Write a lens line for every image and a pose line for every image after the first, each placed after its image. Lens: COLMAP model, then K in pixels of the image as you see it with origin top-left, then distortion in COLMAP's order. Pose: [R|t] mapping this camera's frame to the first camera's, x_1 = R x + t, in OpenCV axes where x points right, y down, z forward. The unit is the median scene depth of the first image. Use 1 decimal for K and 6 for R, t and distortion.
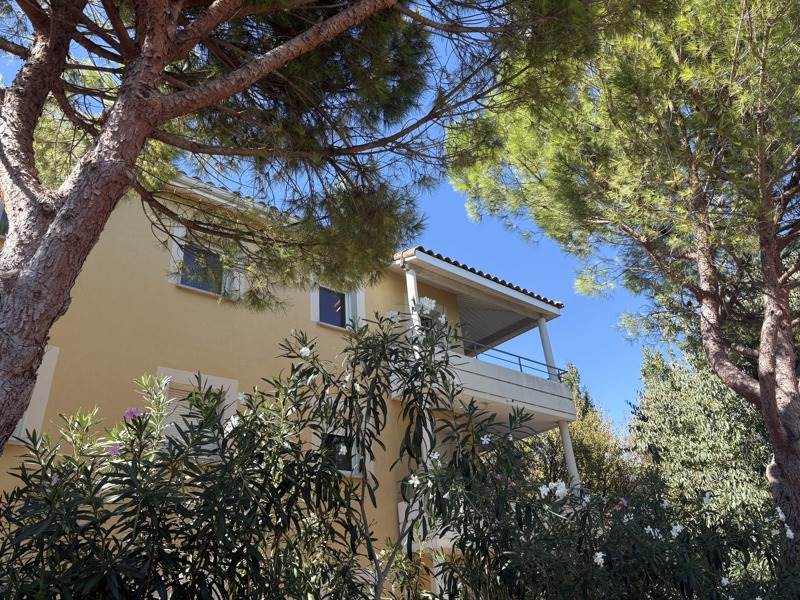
lens RADIAL K [[582.6, 0, 400.0], [0, 582.6, 300.0], [0, 0, 1]] dist [0.001105, 0.000376]
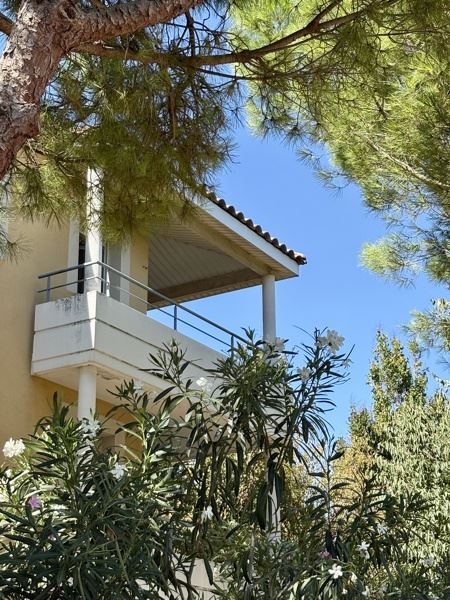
lens RADIAL K [[1123.9, 0, 225.0], [0, 1123.9, 300.0], [0, 0, 1]] dist [-0.013821, -0.029872]
pose [[0.930602, 0.179407, 0.319049, -0.186517], [-0.221834, 0.969763, 0.101732, -0.056370], [-0.291151, -0.165448, 0.942262, -0.122999]]
